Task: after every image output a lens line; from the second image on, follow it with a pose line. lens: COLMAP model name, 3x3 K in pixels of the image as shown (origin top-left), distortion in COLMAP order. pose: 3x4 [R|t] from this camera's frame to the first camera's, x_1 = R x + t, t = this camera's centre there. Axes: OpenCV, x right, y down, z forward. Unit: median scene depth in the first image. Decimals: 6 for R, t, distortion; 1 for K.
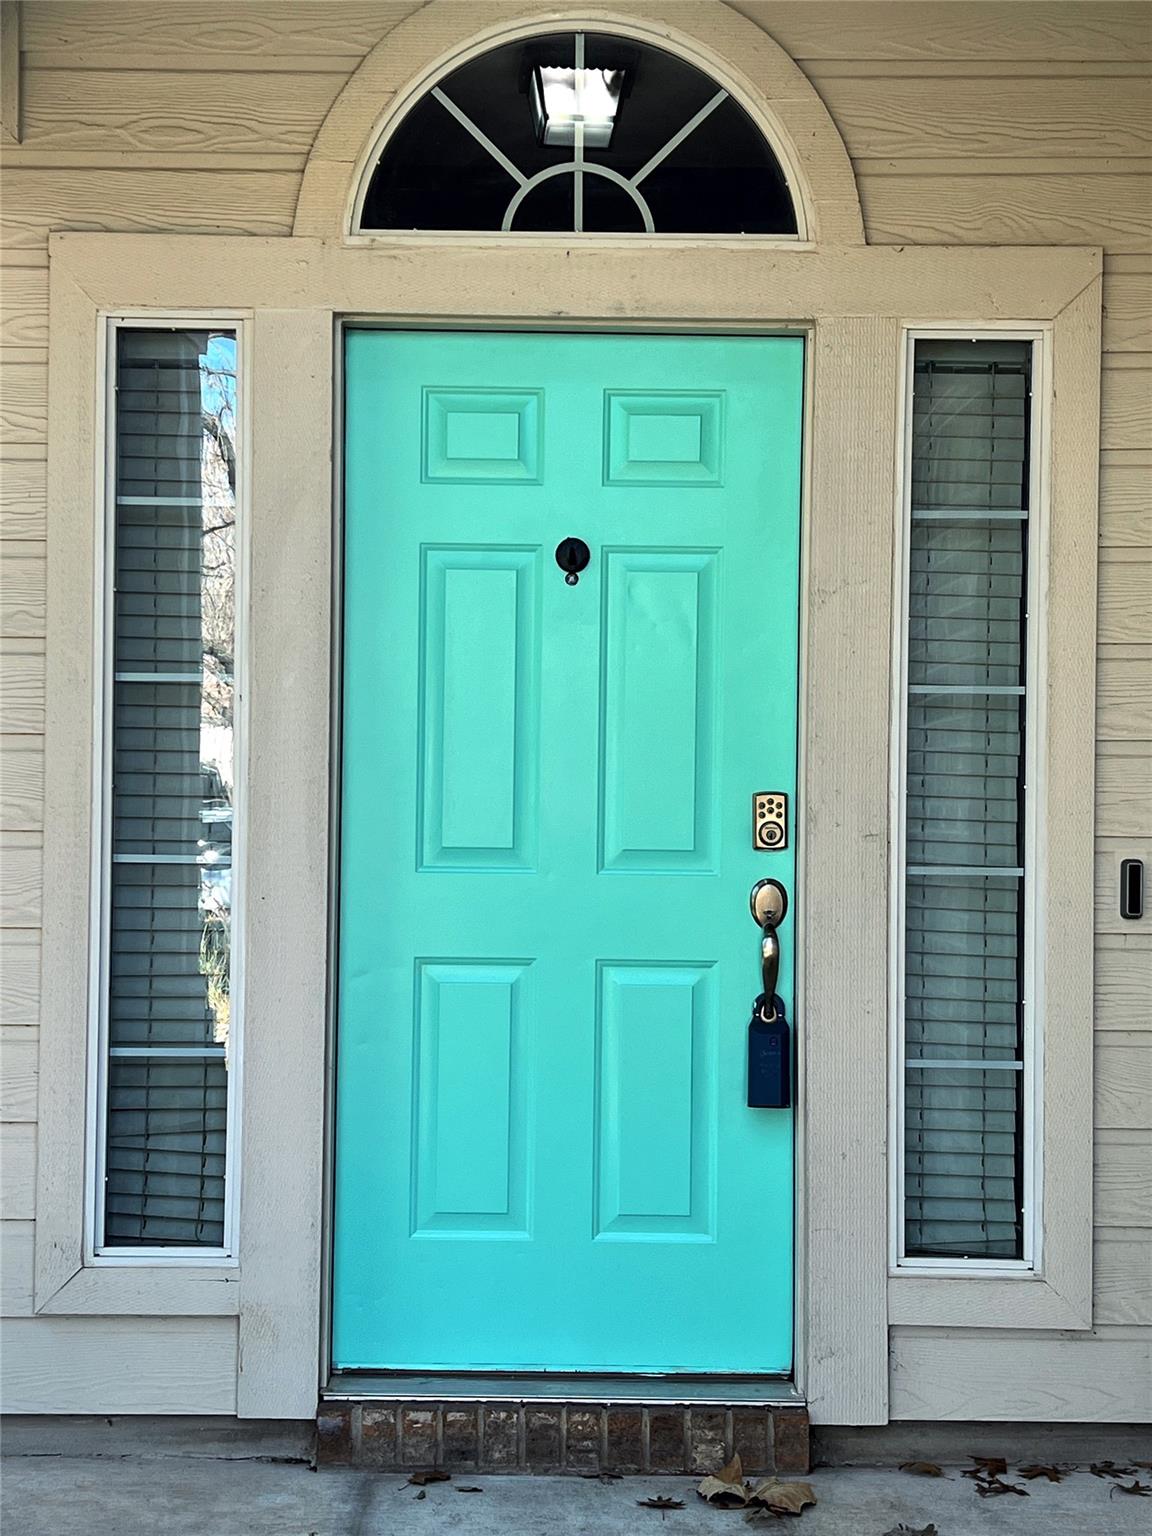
lens RADIAL K [[2249.7, 0, 572.6], [0, 2249.7, 755.8], [0, 0, 1]] dist [0.063472, 0.000000]
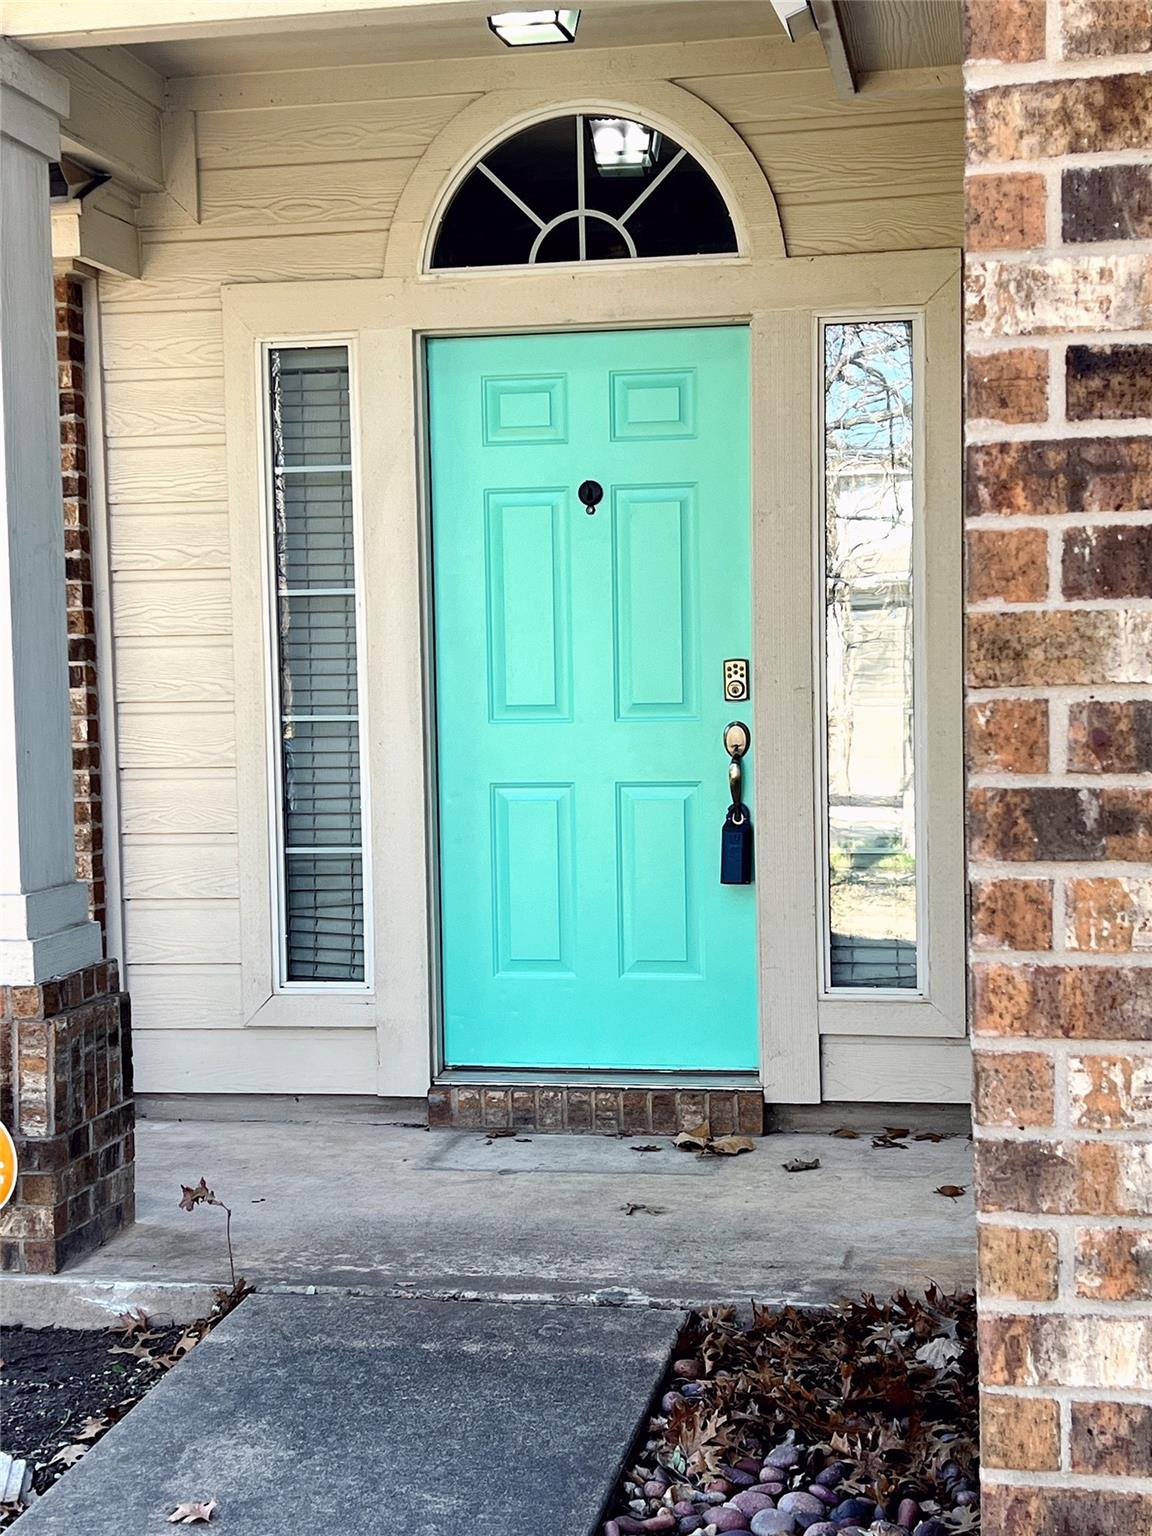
lens RADIAL K [[2249.7, 0, 581.9], [0, 2249.7, 778.3], [0, 0, 1]] dist [0.063472, 0.000000]
pose [[0.981527, -0.020309, -0.190241, 0.261263], [0.034008, 0.997035, 0.069022, -0.009674], [0.188276, -0.074216, 0.979308, -0.388054]]
